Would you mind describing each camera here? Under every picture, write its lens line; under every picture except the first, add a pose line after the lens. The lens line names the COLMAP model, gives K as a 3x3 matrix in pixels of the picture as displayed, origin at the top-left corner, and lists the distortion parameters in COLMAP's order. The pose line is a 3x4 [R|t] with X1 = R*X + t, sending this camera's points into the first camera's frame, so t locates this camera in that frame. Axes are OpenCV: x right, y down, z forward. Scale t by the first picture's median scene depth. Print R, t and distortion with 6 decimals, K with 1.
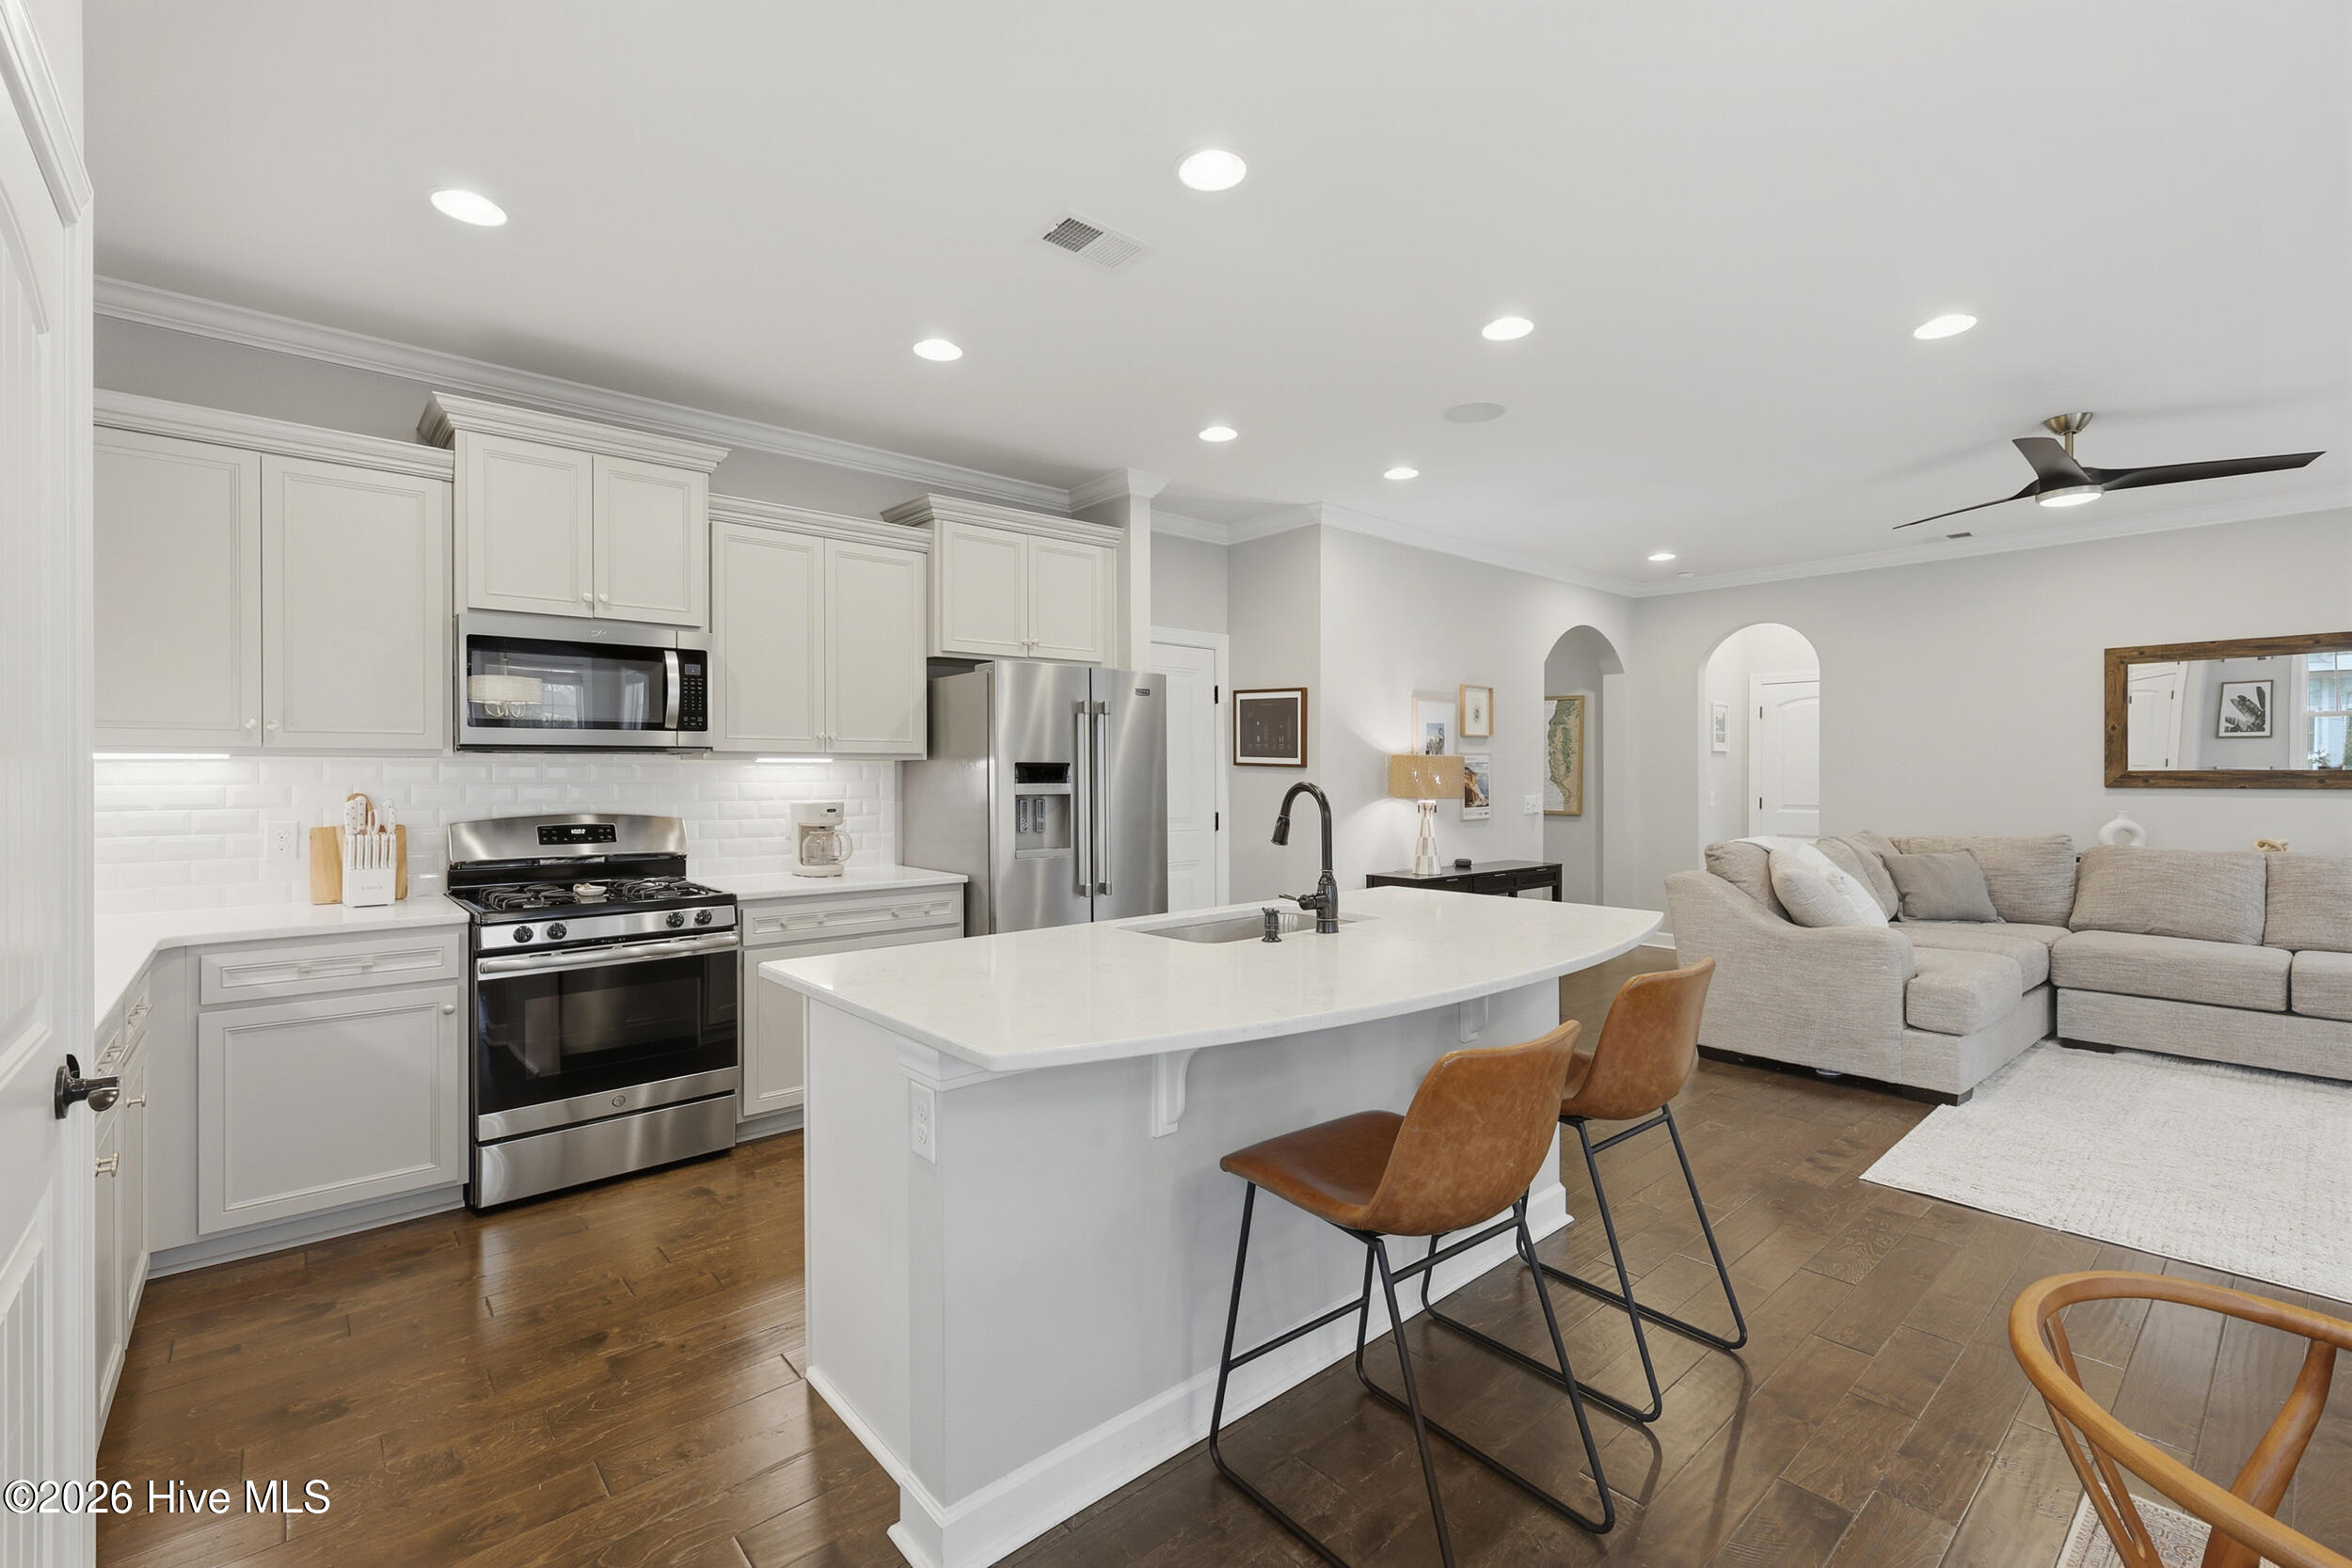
lens RADIAL K [[1025.5, 0, 1178.6], [0, 1025.5, 777.5], [0, 0, 1]] dist [0.003220, 0.000052]
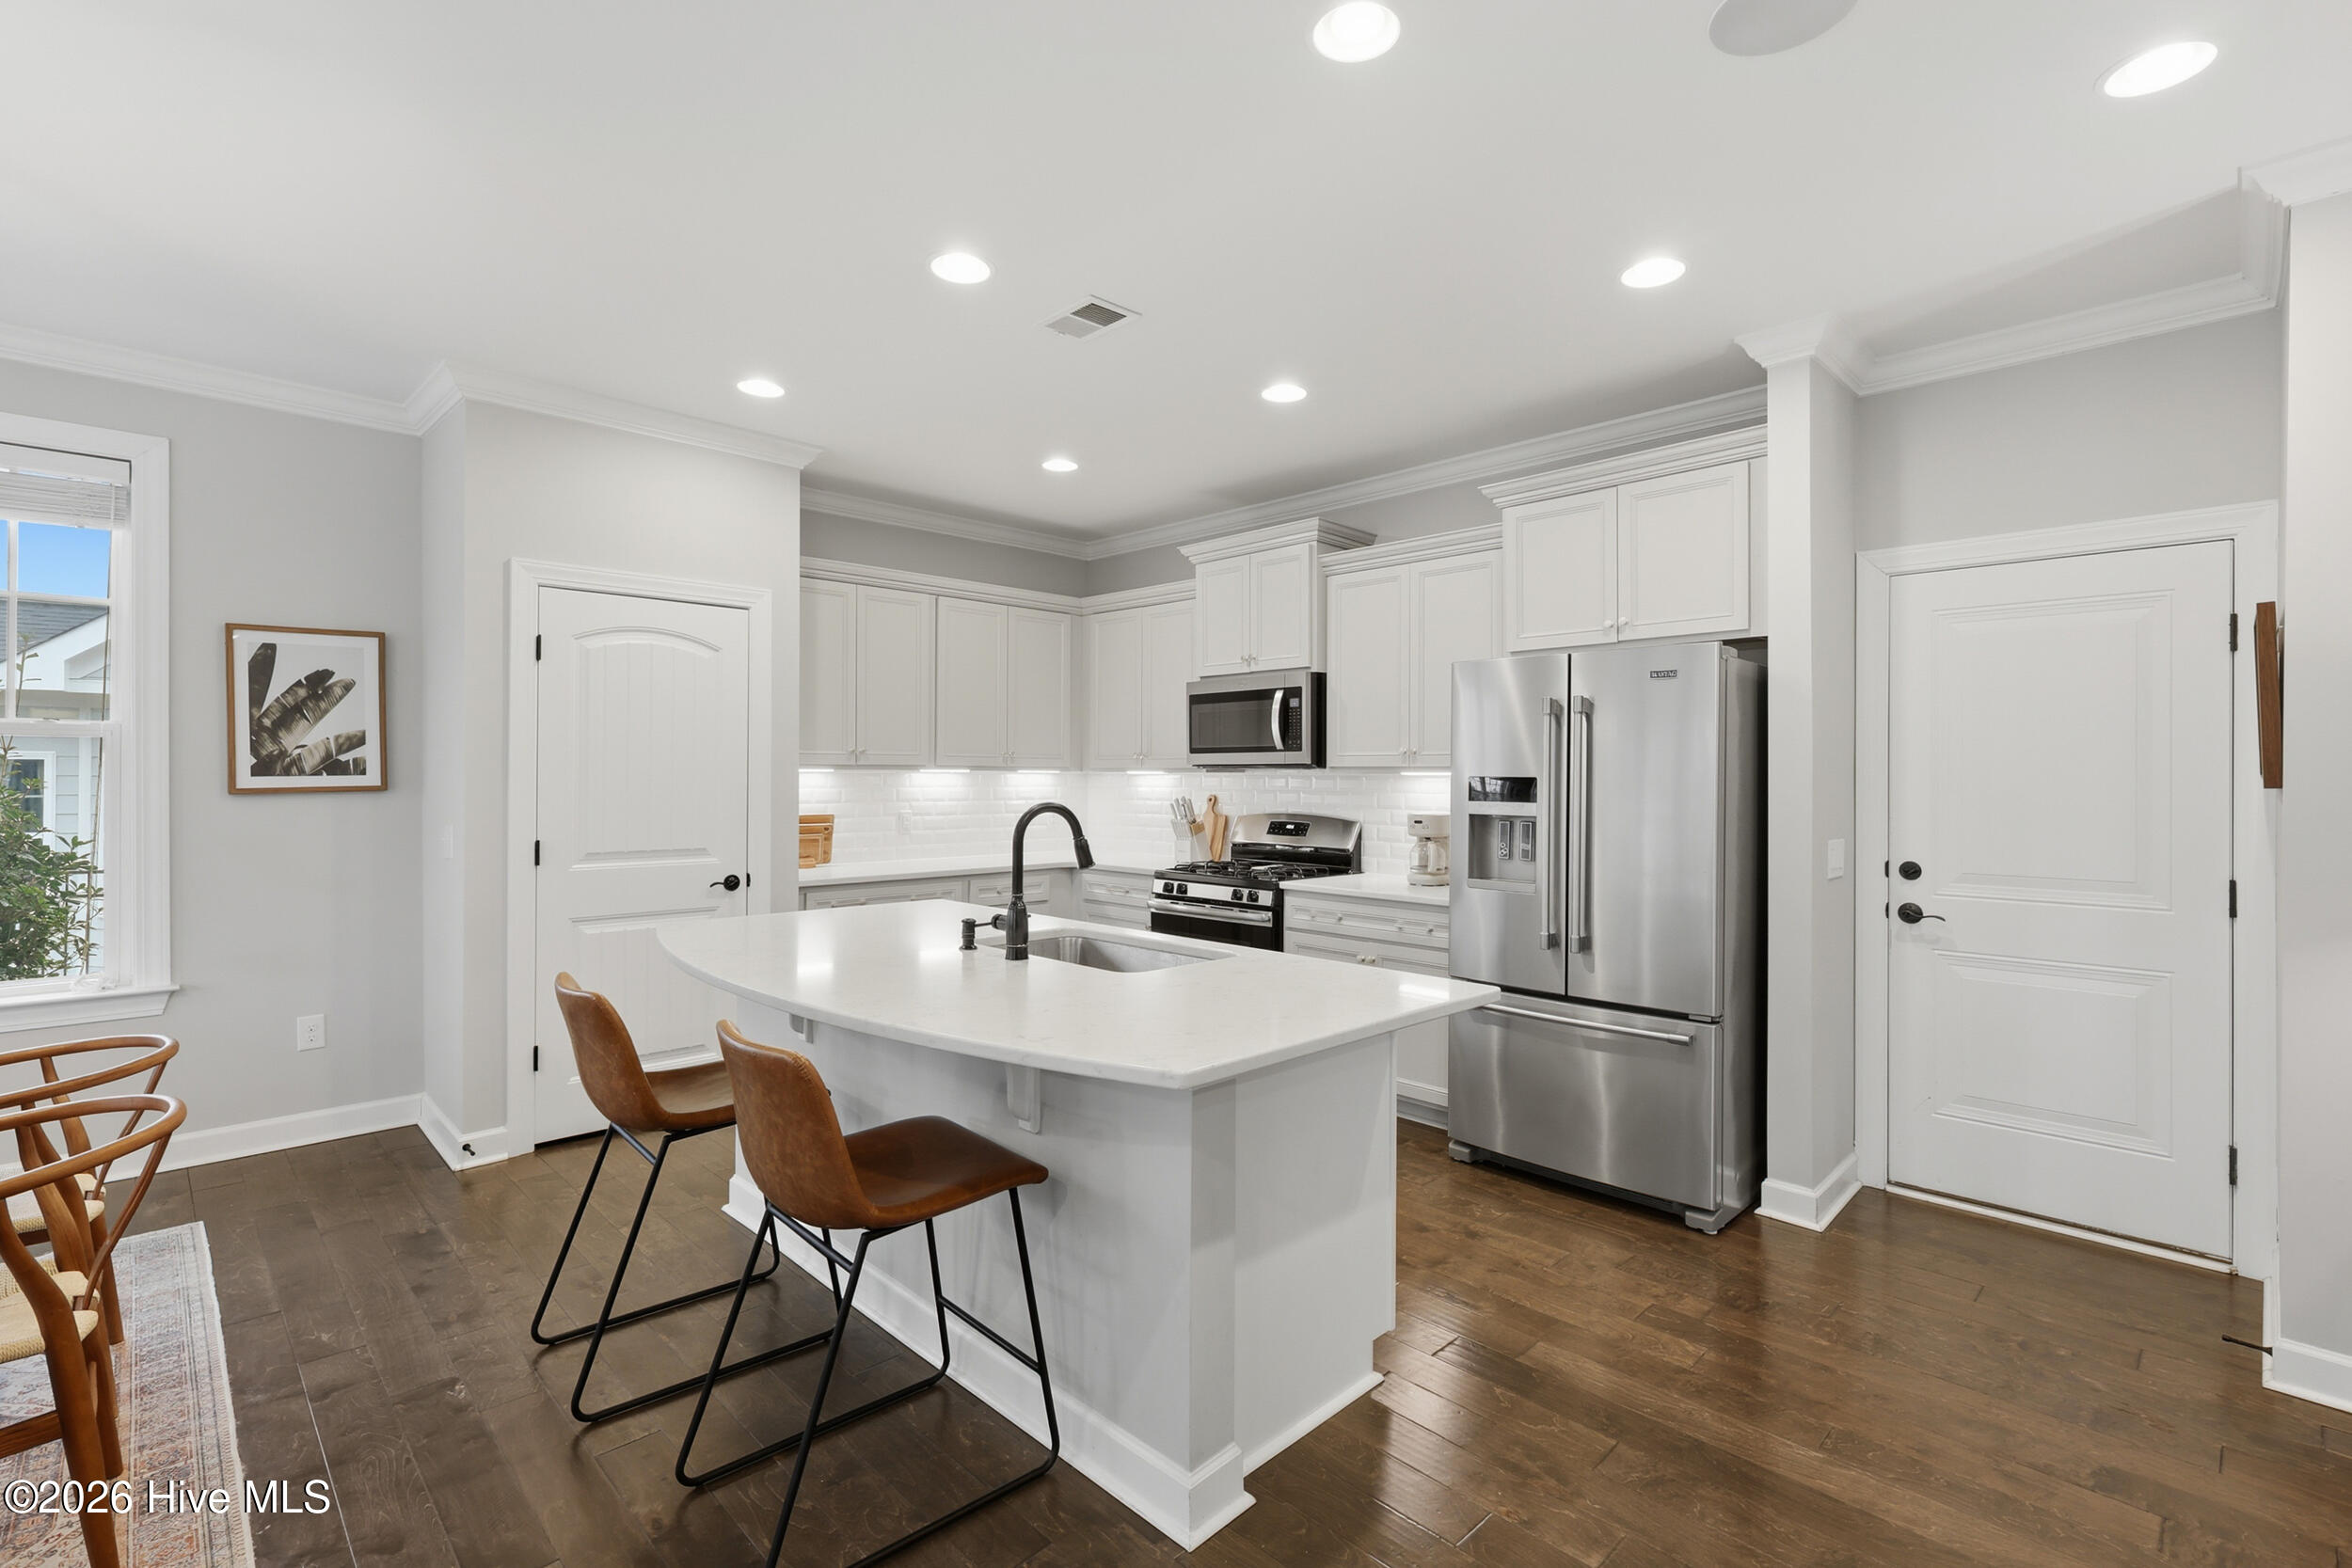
lens RADIAL K [[1069.0, 0, 1180.5], [0, 1069.0, 774.1], [0, 0, 1]] dist [0.003850, 0.000692]
pose [[0.056670, 0.001962, -0.998391, 0.590502], [-0.008189, 0.999965, 0.001500, -0.013133], [0.998359, 0.008091, 0.056684, 0.560729]]
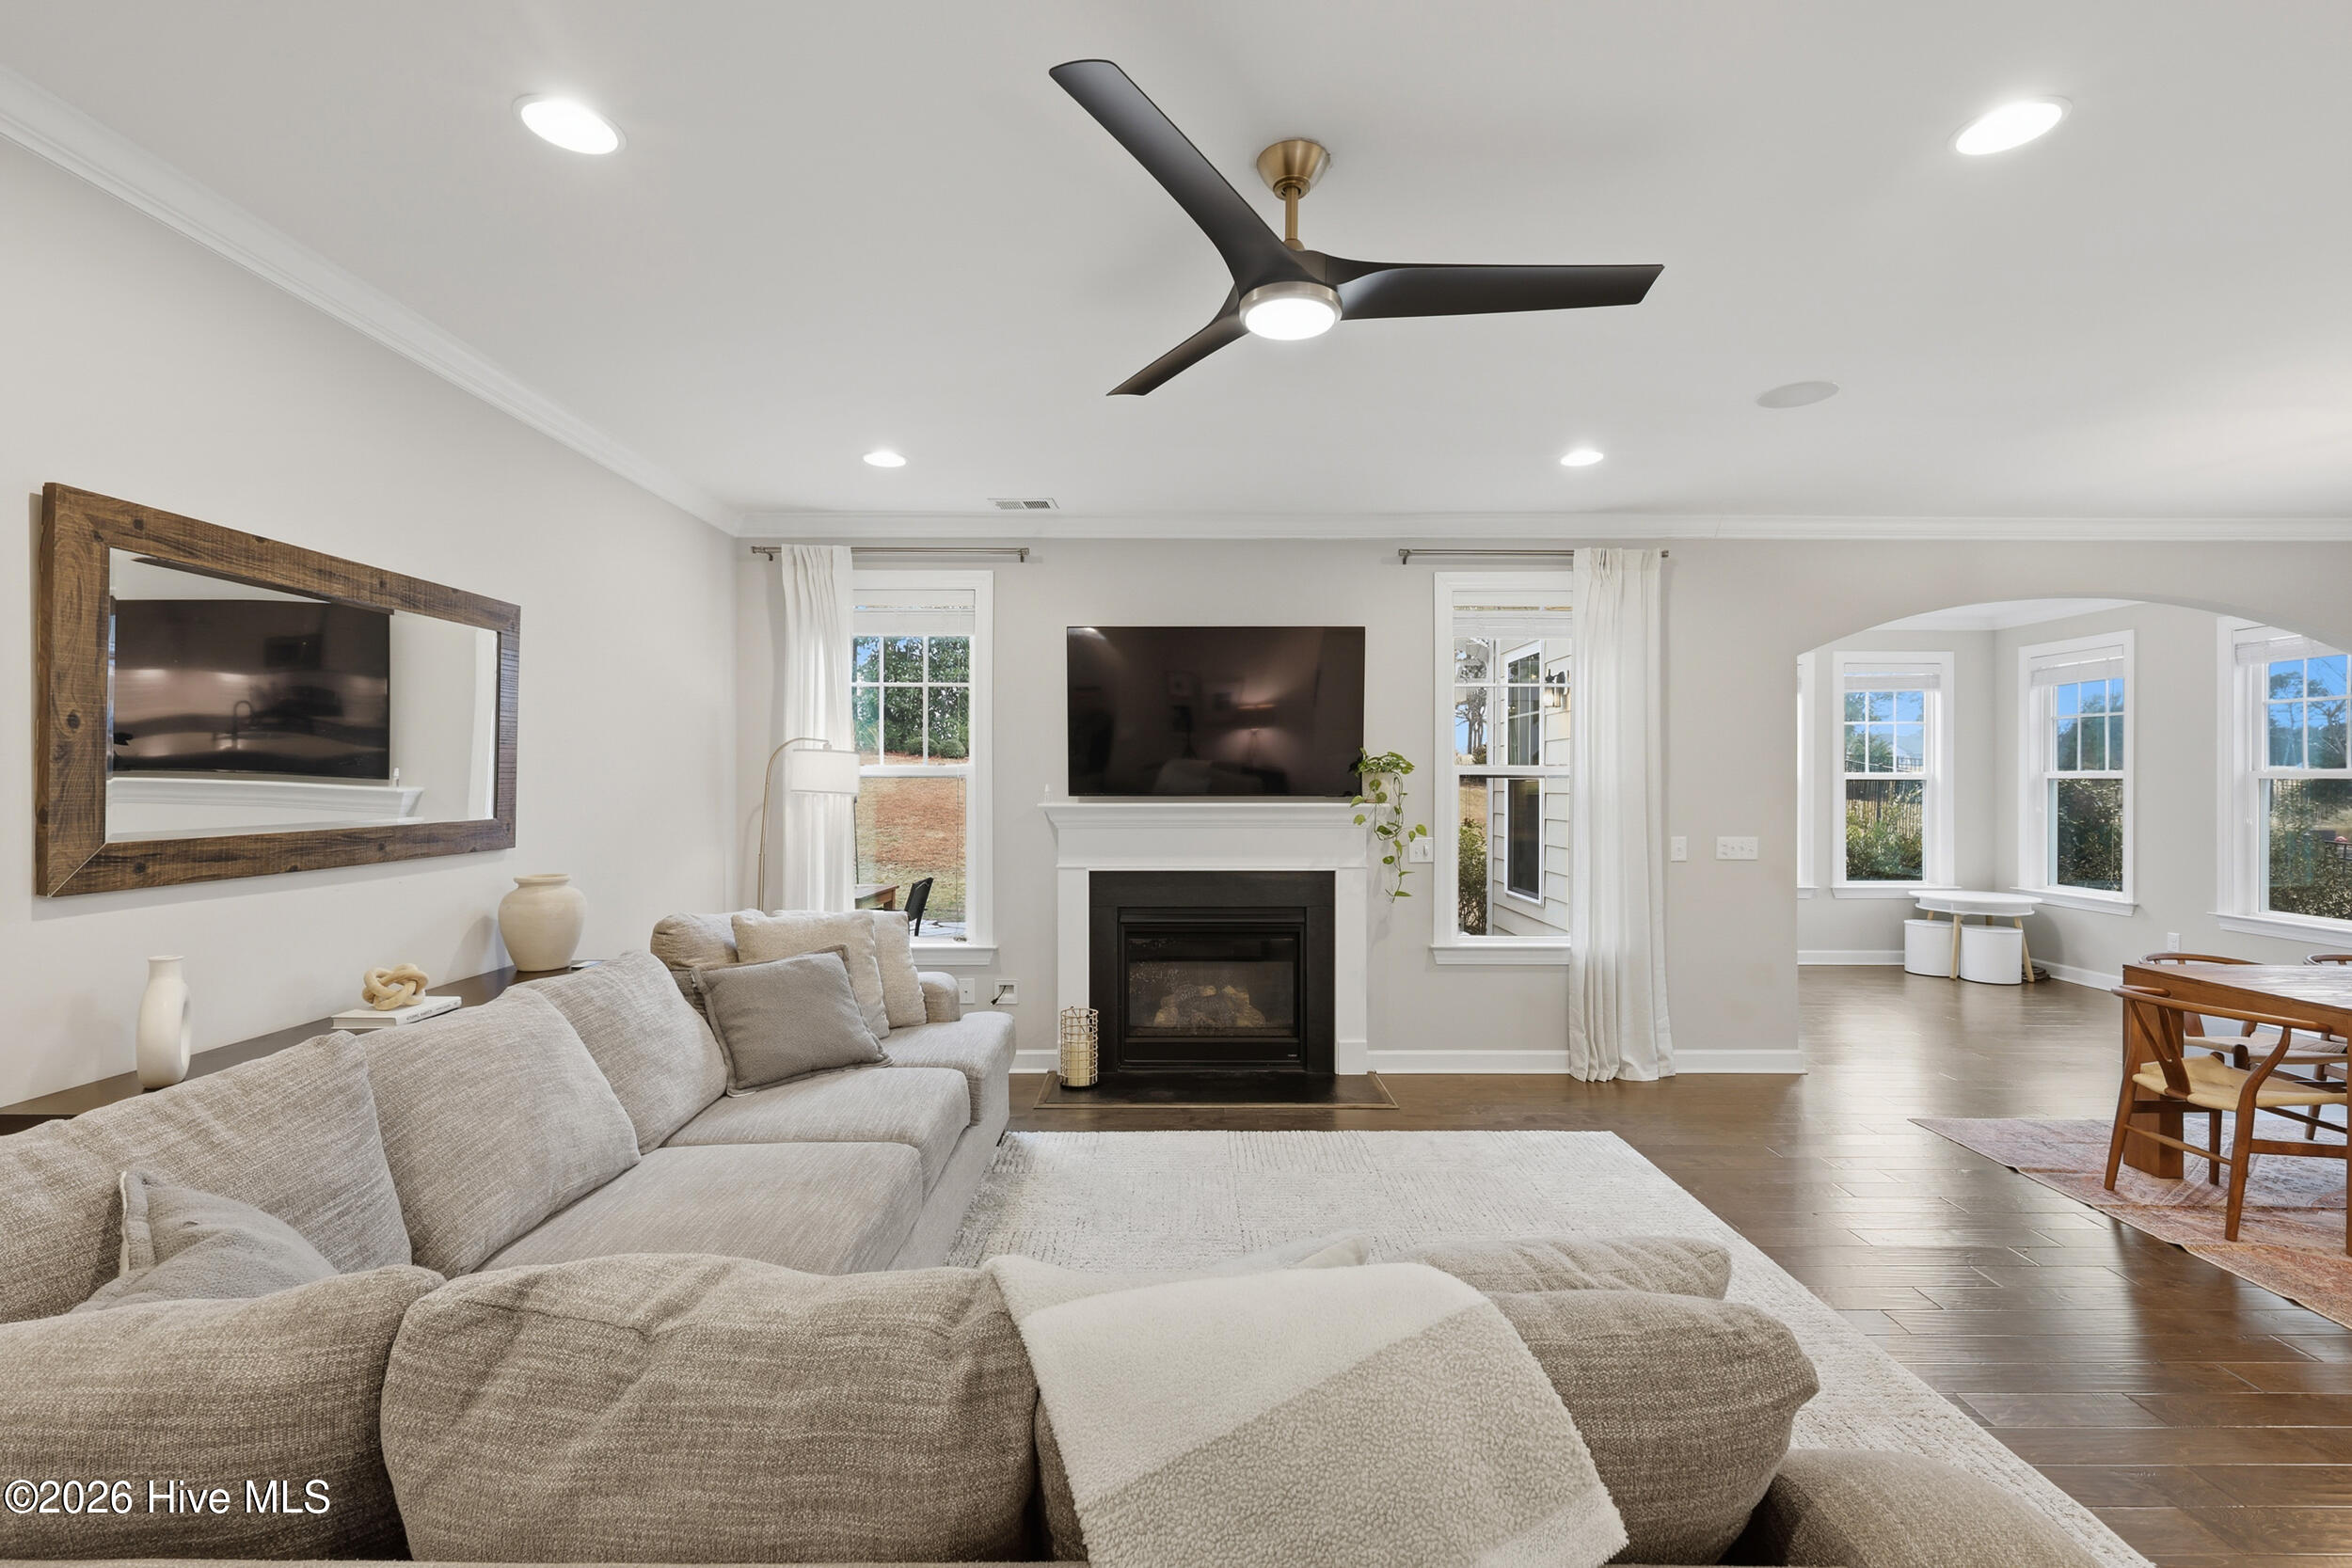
lens RADIAL K [[1025.5, 0, 1175.1], [0, 1025.5, 780.6], [0, 0, 1]] dist [0.003220, 0.000052]
pose [[-0.752825, -0.001776, 0.658218, 0.459124], [0.001237, 0.999991, 0.004114, -0.033580], [-0.658219, 0.003911, -0.752816, 1.150050]]
